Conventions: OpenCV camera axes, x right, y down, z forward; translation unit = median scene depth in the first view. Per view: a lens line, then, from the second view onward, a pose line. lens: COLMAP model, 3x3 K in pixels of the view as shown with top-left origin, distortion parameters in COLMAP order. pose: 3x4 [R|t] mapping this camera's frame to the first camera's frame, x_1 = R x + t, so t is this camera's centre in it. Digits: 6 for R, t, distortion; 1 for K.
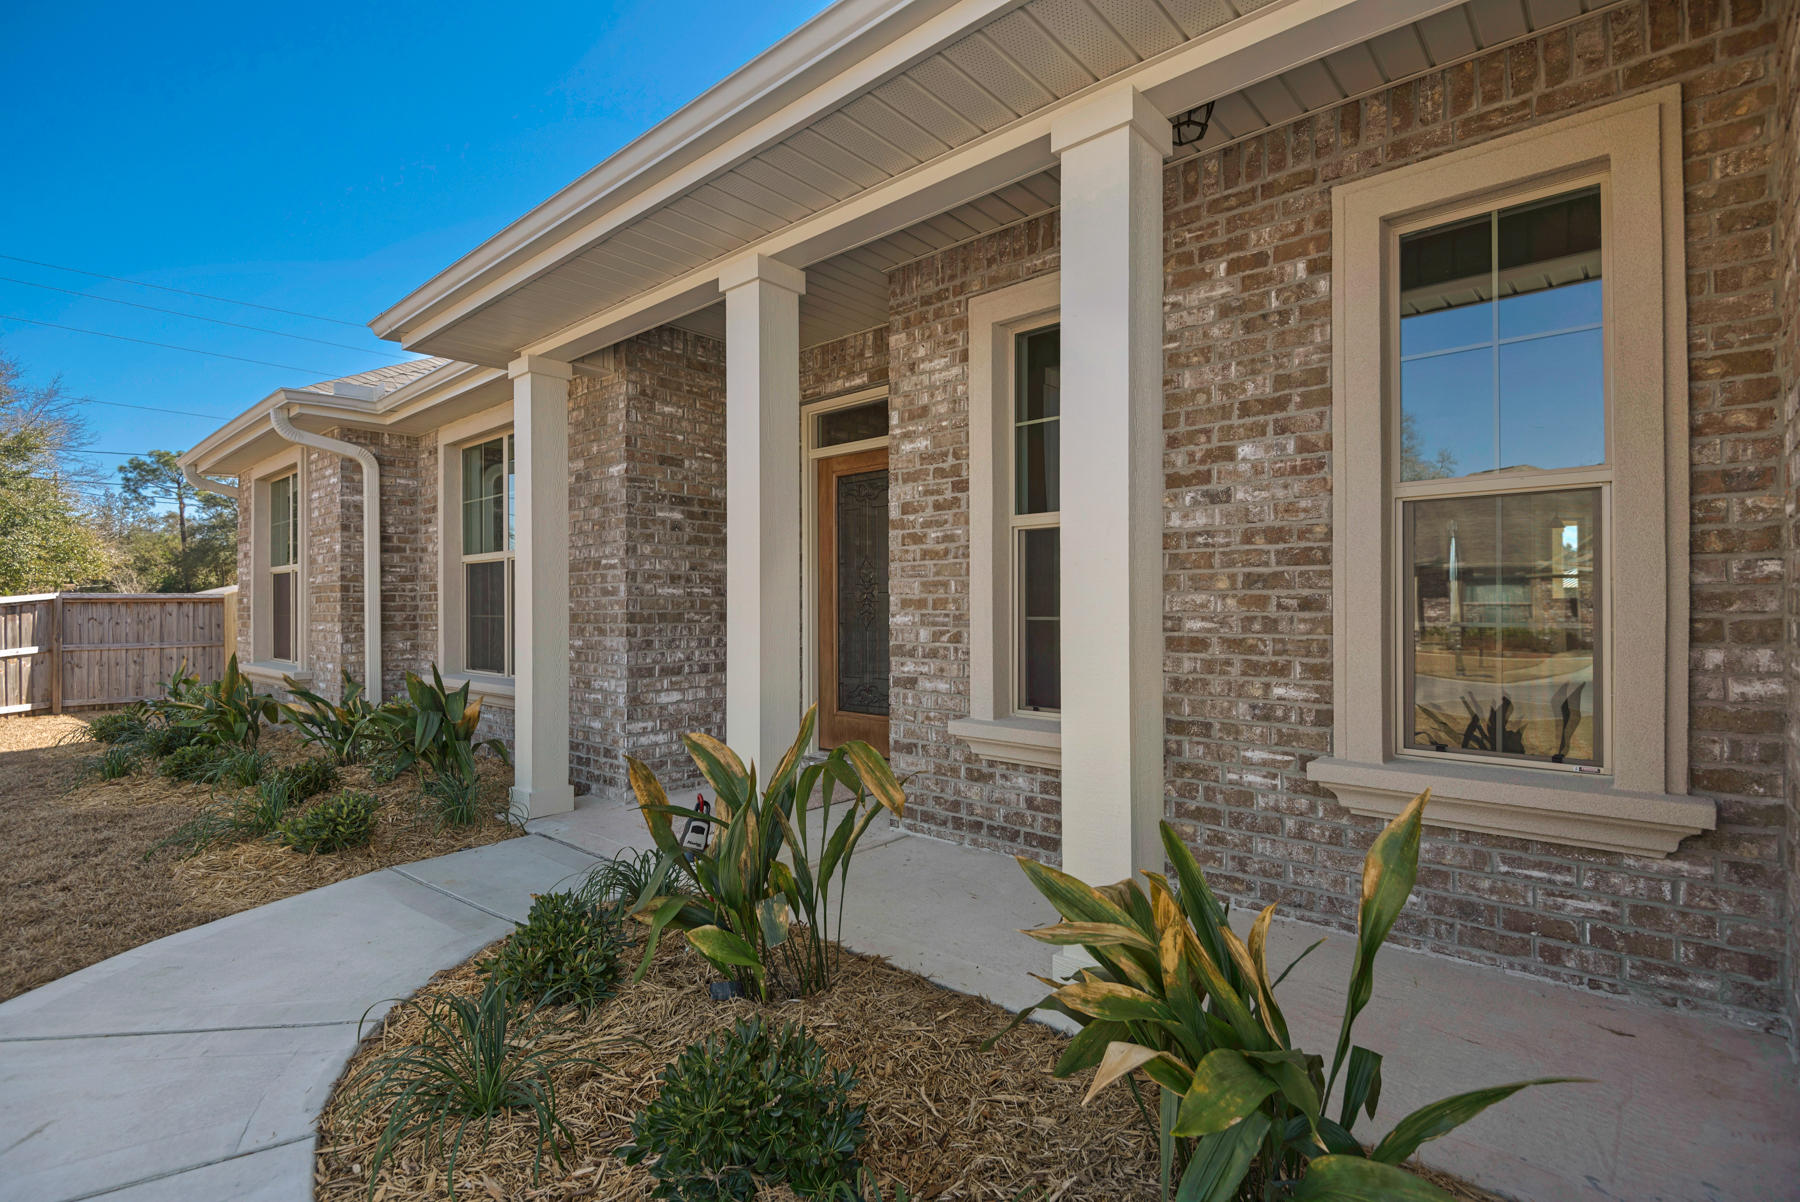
lens RADIAL K [[844.1, 0, 887.6], [0, 844.1, 607.5], [0, 0, 1]] dist [-0.006107, -0.000428]
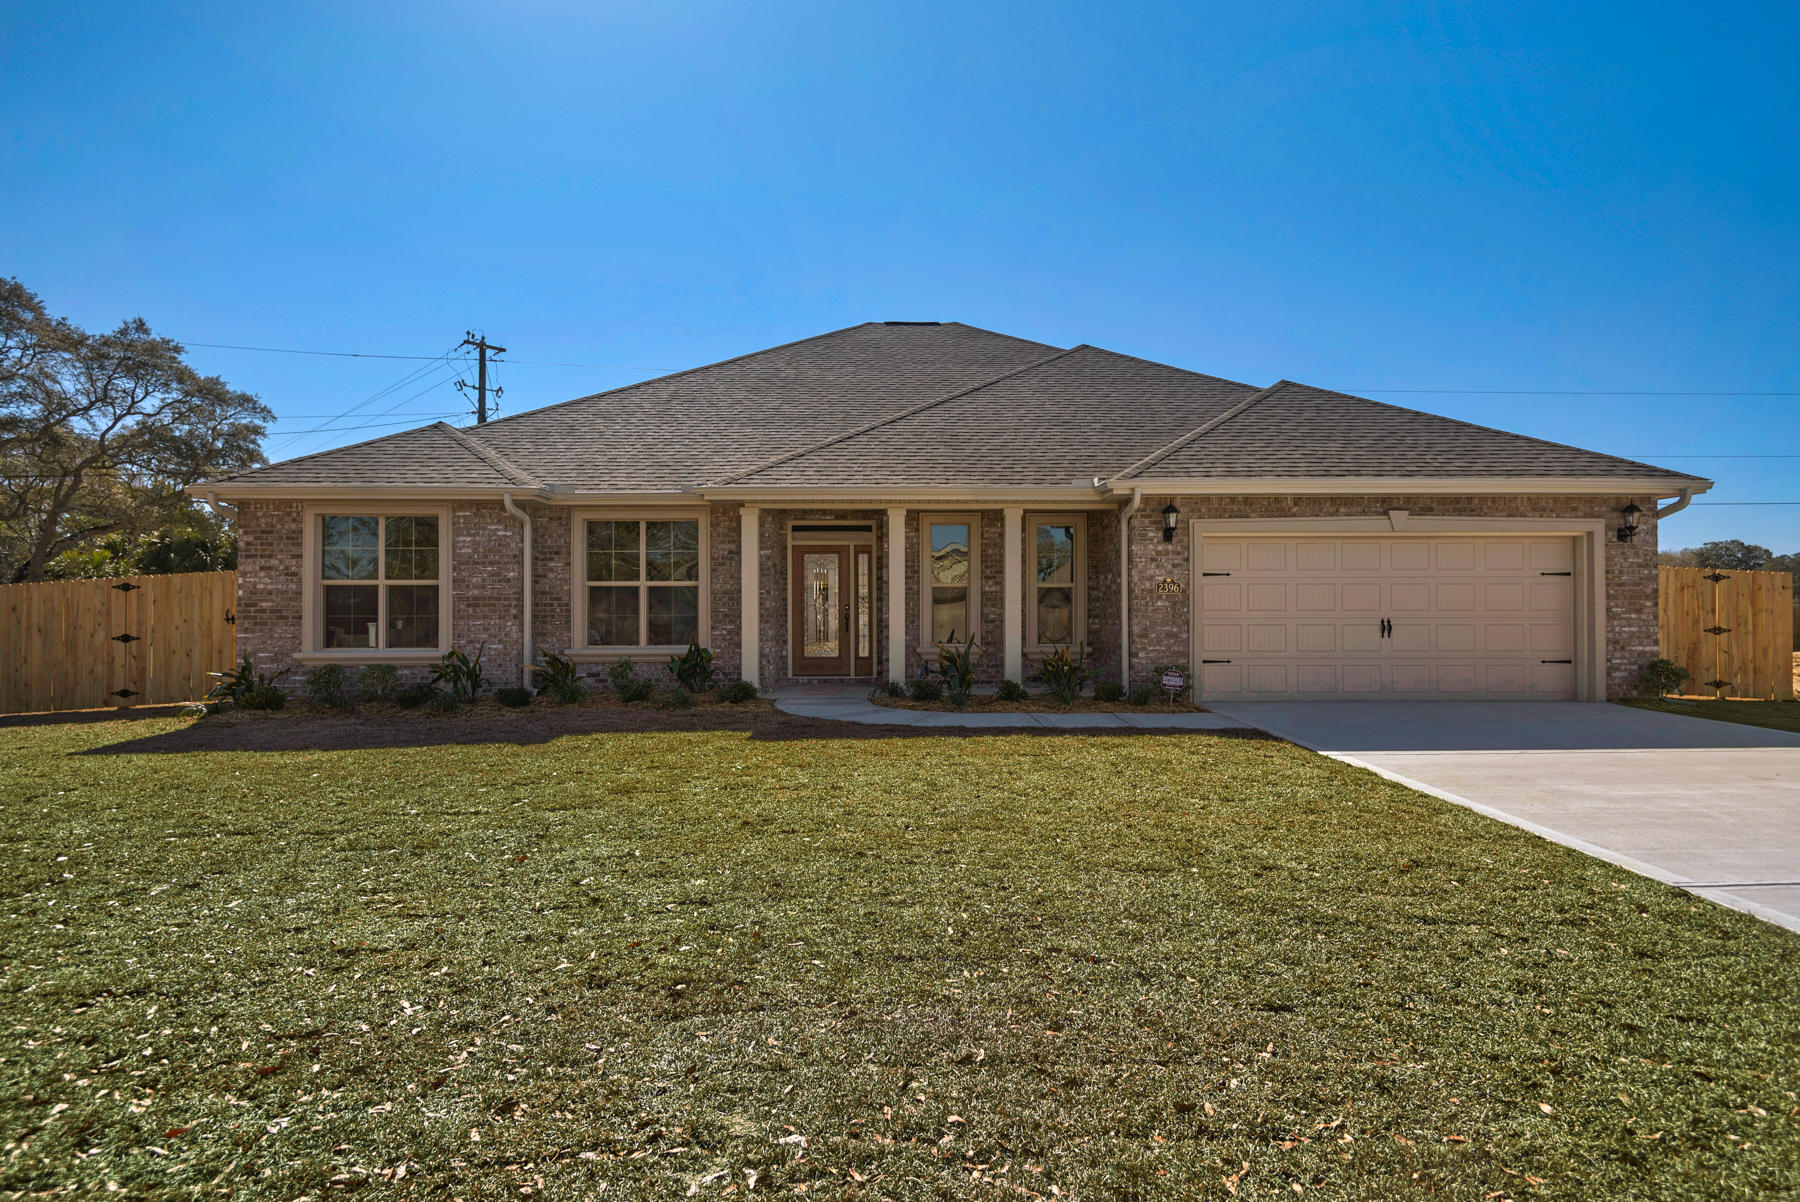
lens RADIAL K [[945.4, 0, 910.4], [0, 945.4, 608.5], [0, 0, 1]] dist [0.014935, -0.002217]
pose [[0.719211, 0.004606, 0.694777, -2.307743], [-0.001626, 0.999986, -0.004945, 0.005678], [-0.694790, 0.002427, 0.719209, -1.455059]]
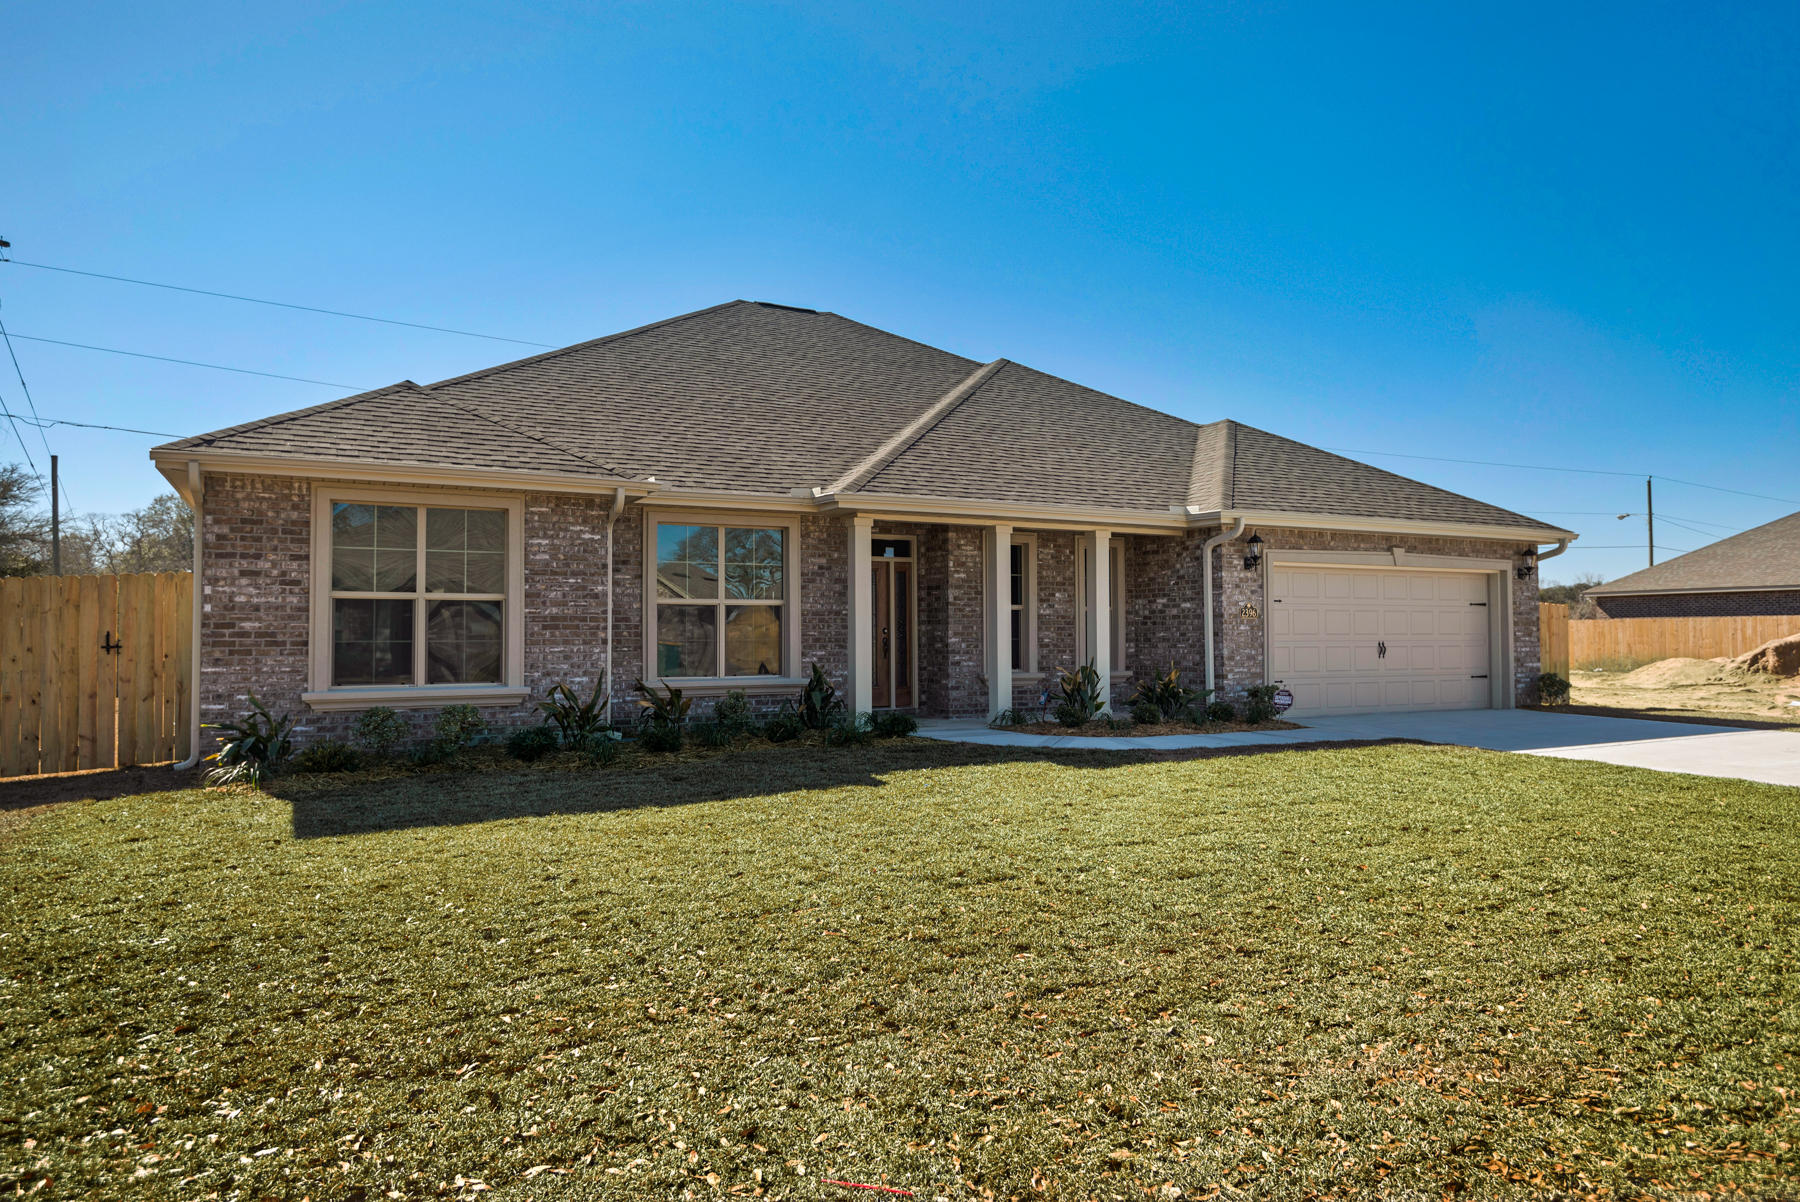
lens RADIAL K [[1118.1, 0, 901.3], [0, 1118.1, 607.8], [0, 0, 1]] dist [0.011535, 0.001780]
pose [[0.334663, 0.026526, 0.941965, -3.574152], [-0.000045, 0.999604, -0.028134, 0.013440], [-0.942338, 0.009373, 0.334531, -0.024751]]
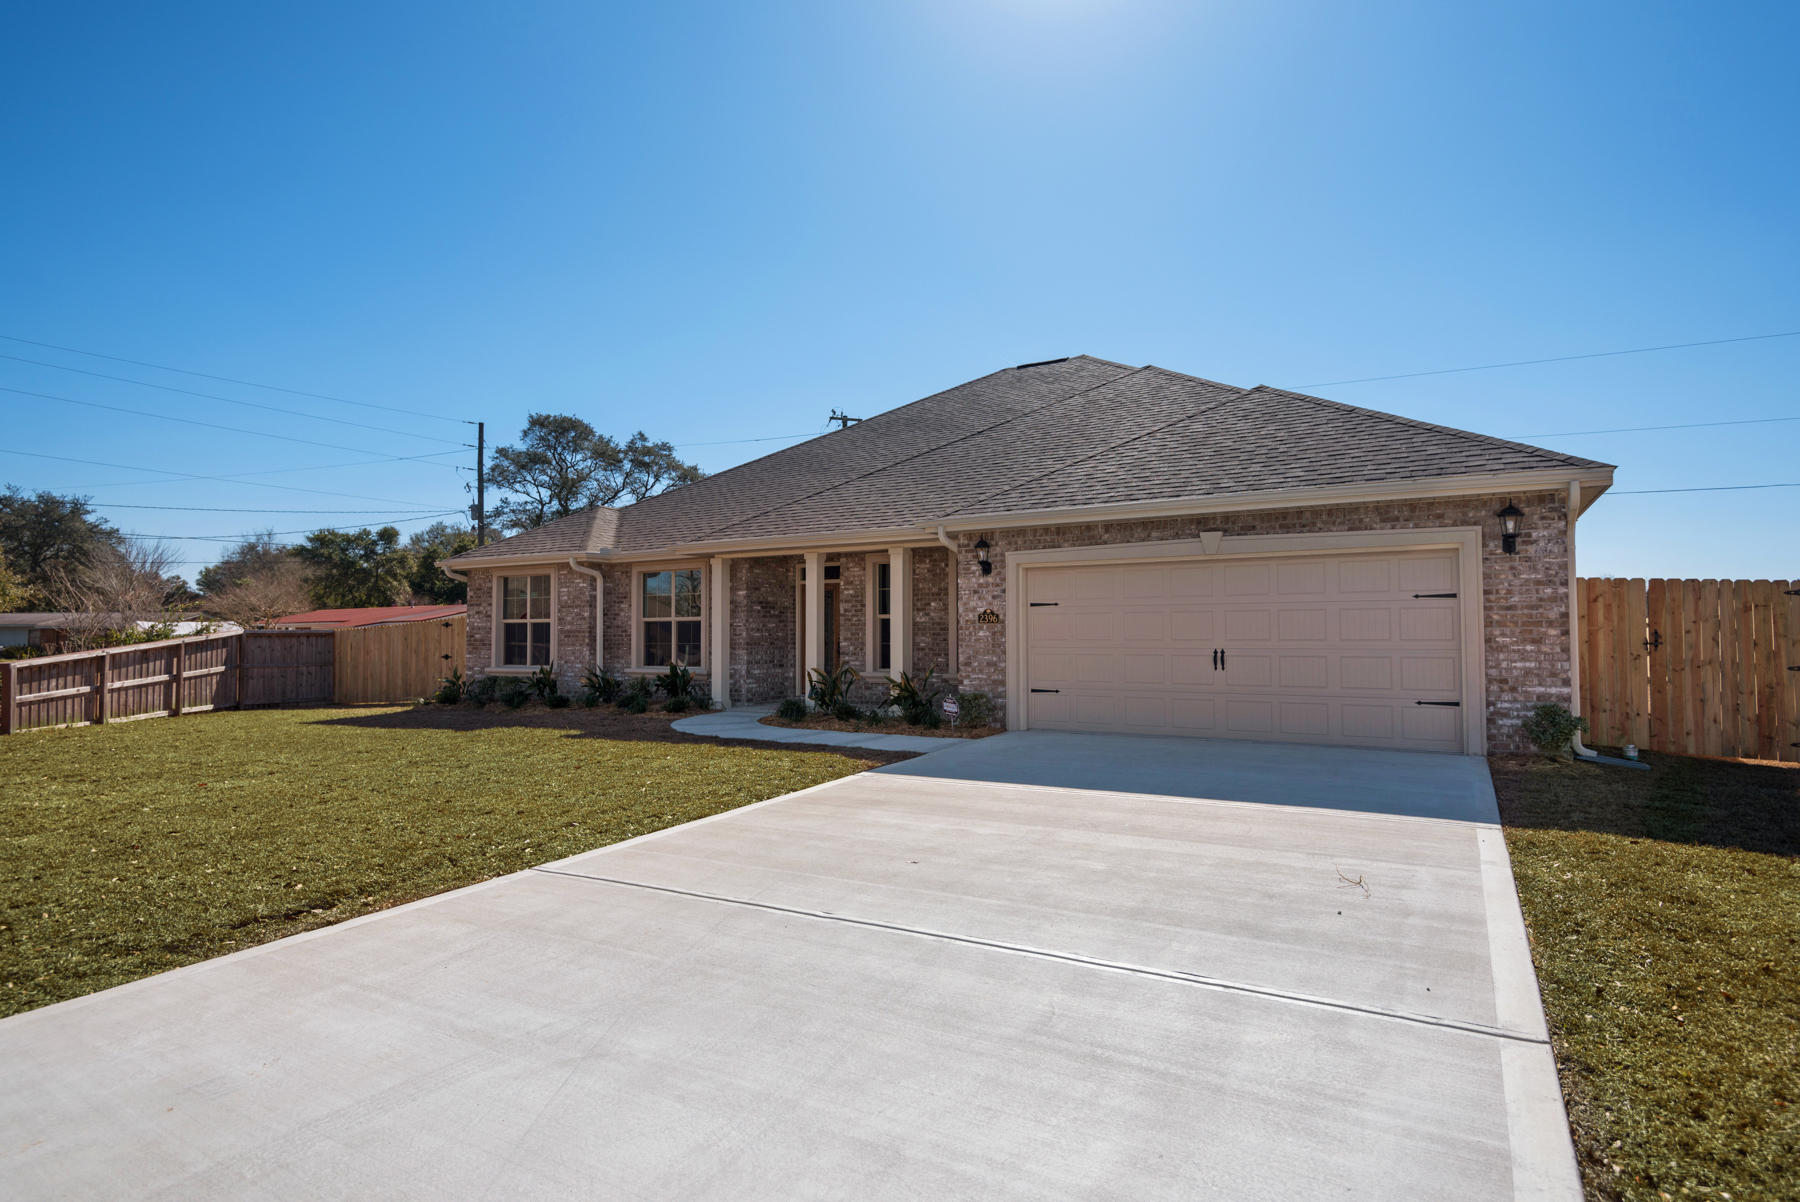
lens RADIAL K [[945.4, 0, 904.5], [0, 945.4, 597.8], [0, 0, 1]] dist [0.014935, -0.002217]
pose [[0.978982, 0.007962, 0.203790, -0.542735], [0.000281, 0.999184, -0.040389, -0.018068], [-0.203946, 0.039597, 0.978181, -2.866972]]
